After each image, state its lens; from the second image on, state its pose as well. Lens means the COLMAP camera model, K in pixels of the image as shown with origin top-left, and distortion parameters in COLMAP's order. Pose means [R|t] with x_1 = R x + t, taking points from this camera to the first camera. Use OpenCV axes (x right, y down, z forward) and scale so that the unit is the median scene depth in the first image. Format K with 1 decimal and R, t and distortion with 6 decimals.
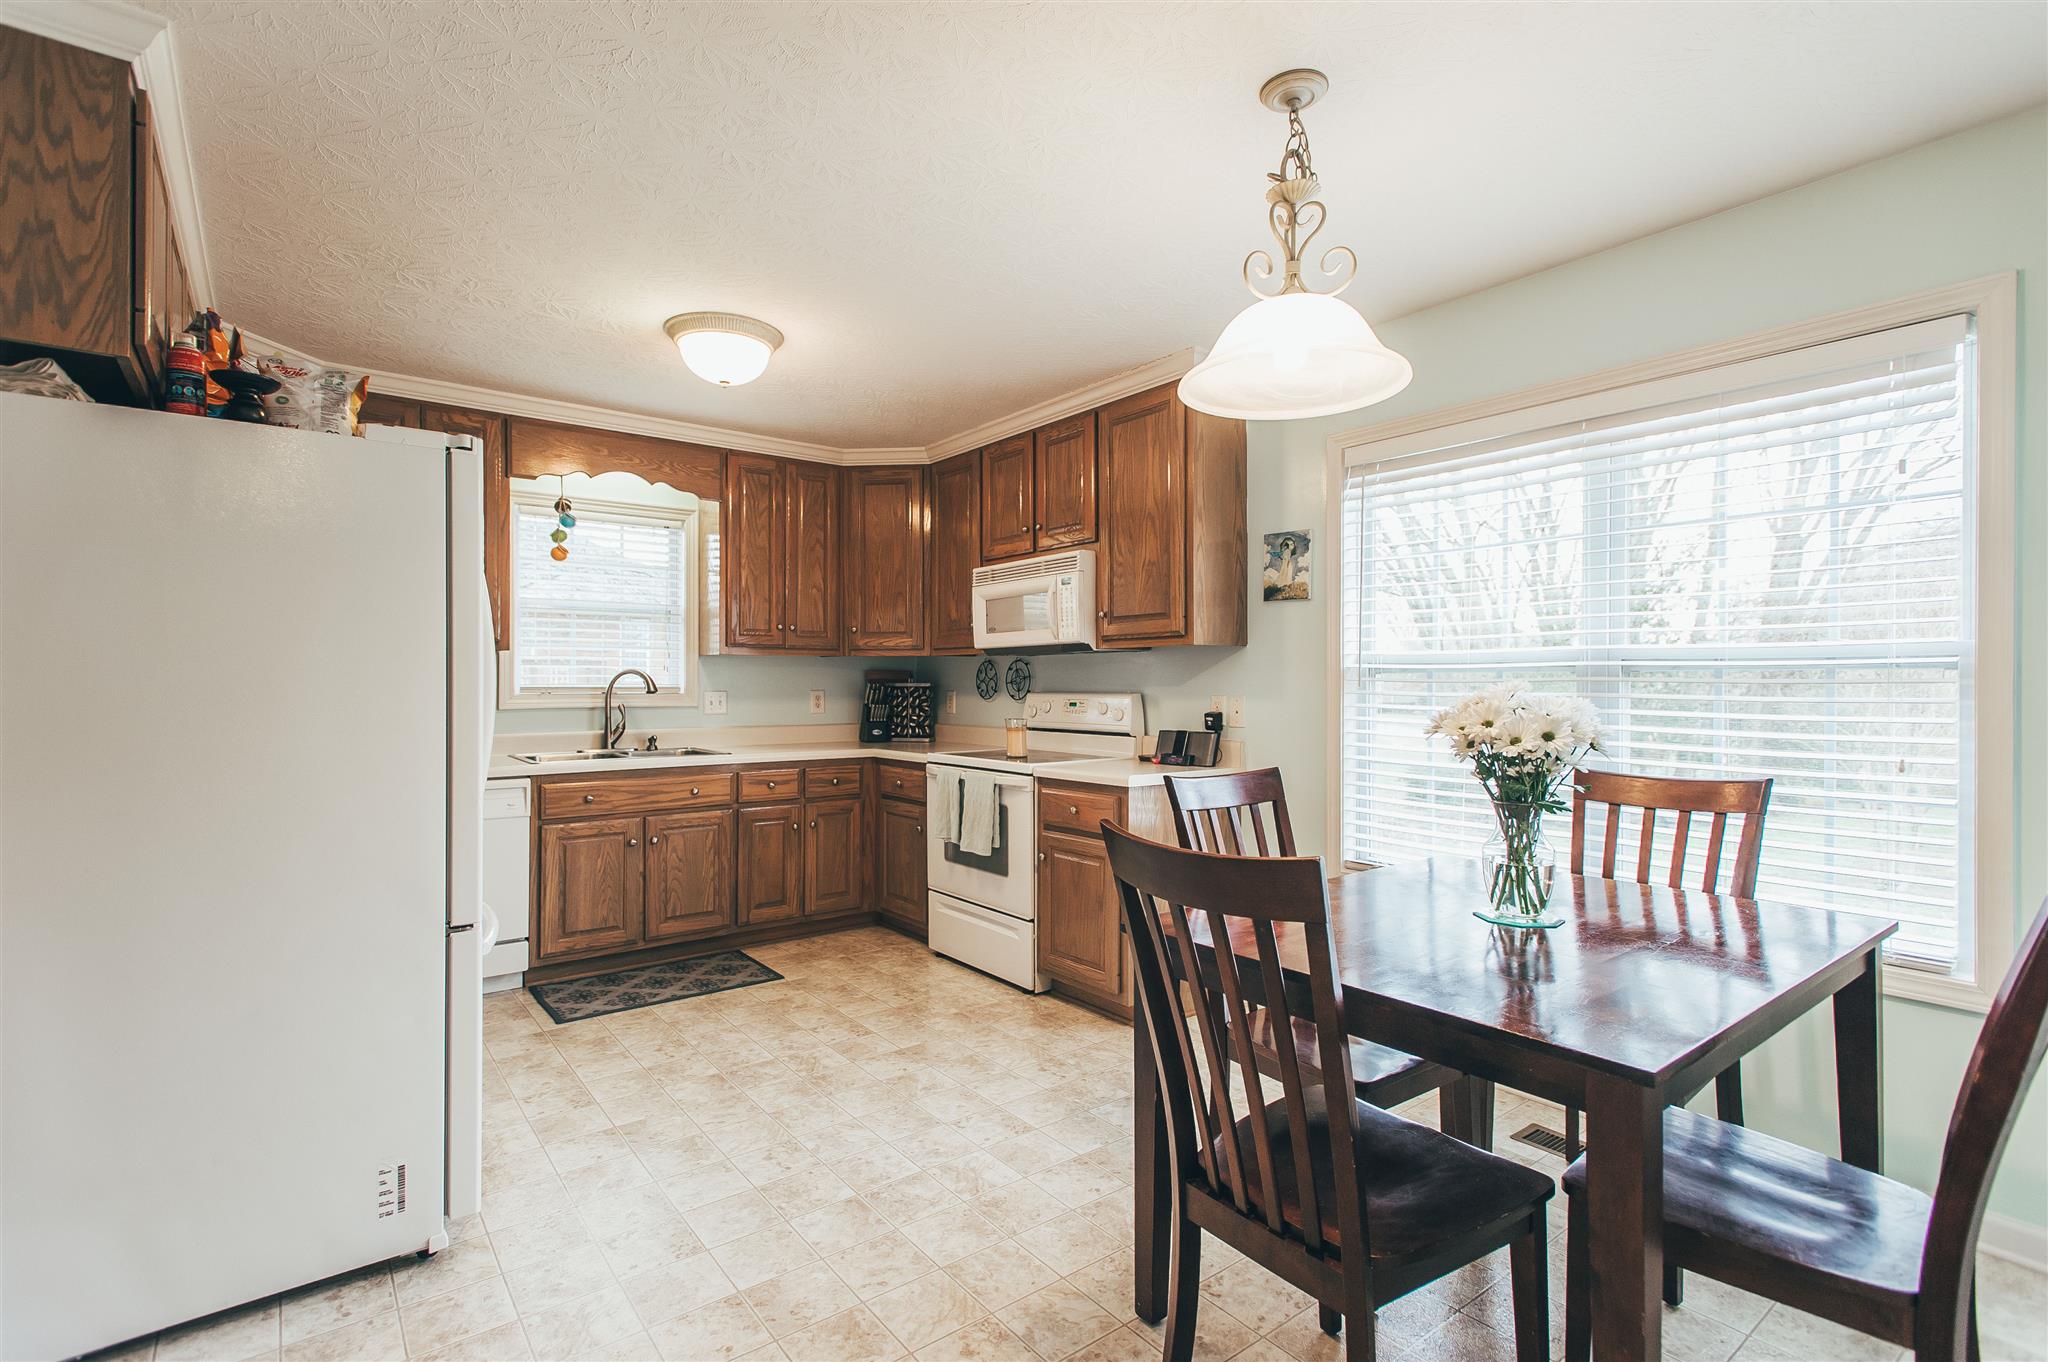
lens RADIAL K [[941.3, 0, 1017.1], [0, 941.3, 684.1], [0, 0, 1]] dist [0.010987, 0.000254]
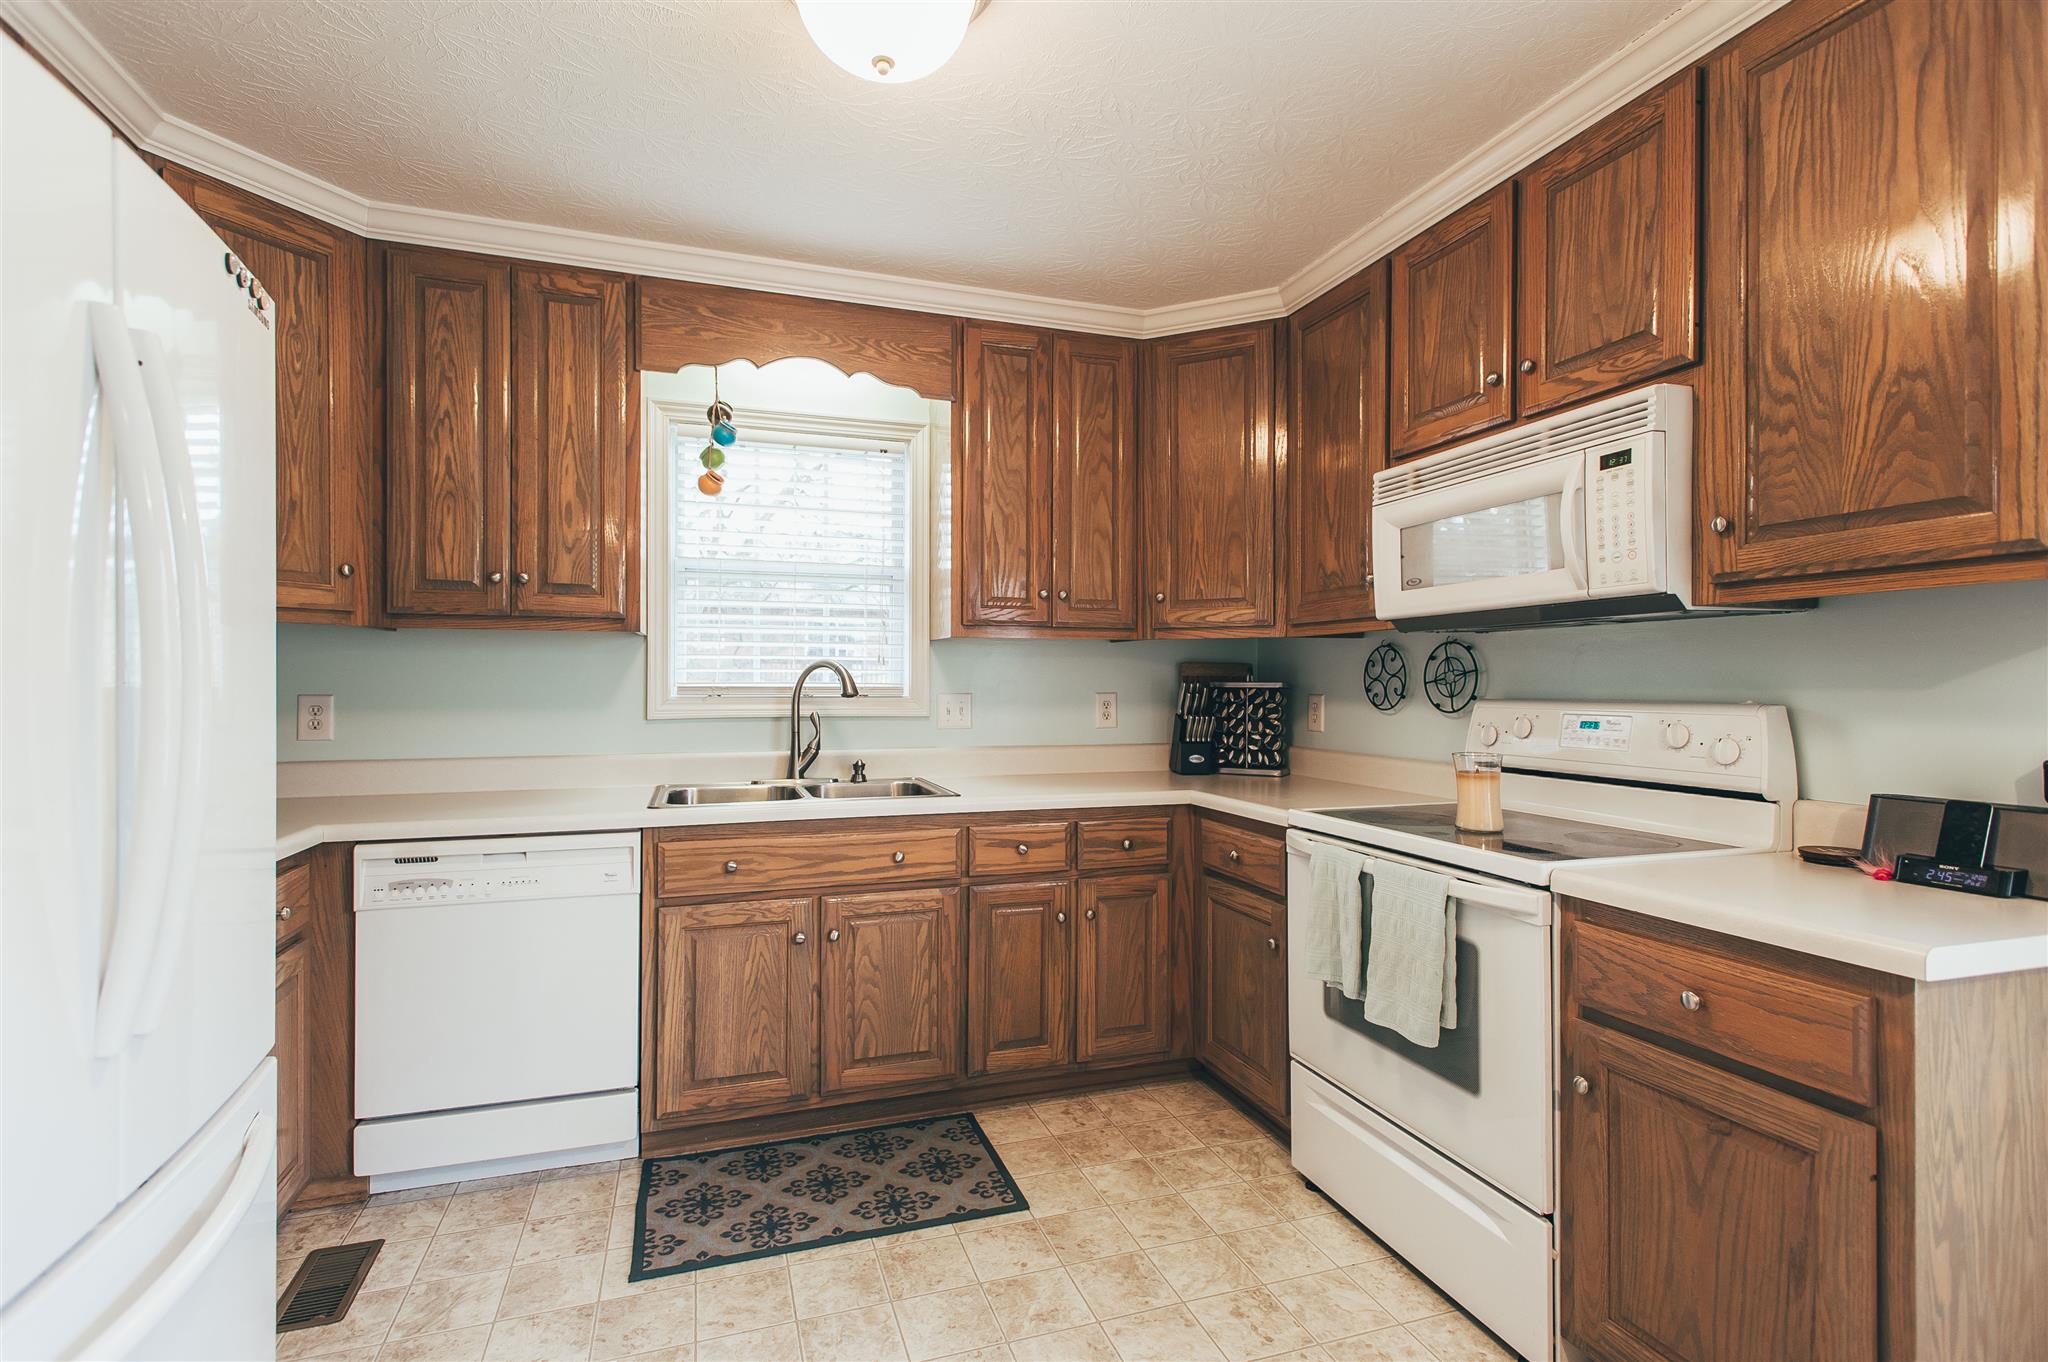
lens RADIAL K [[941.3, 0, 1014.5], [0, 941.3, 682.7], [0, 0, 1]] dist [0.010987, 0.000254]
pose [[0.943317, 0.001715, -0.331889, -0.066253], [-0.002024, 0.999998, -0.000584, -0.000008], [0.331887, 0.001223, 0.943318, 0.444151]]
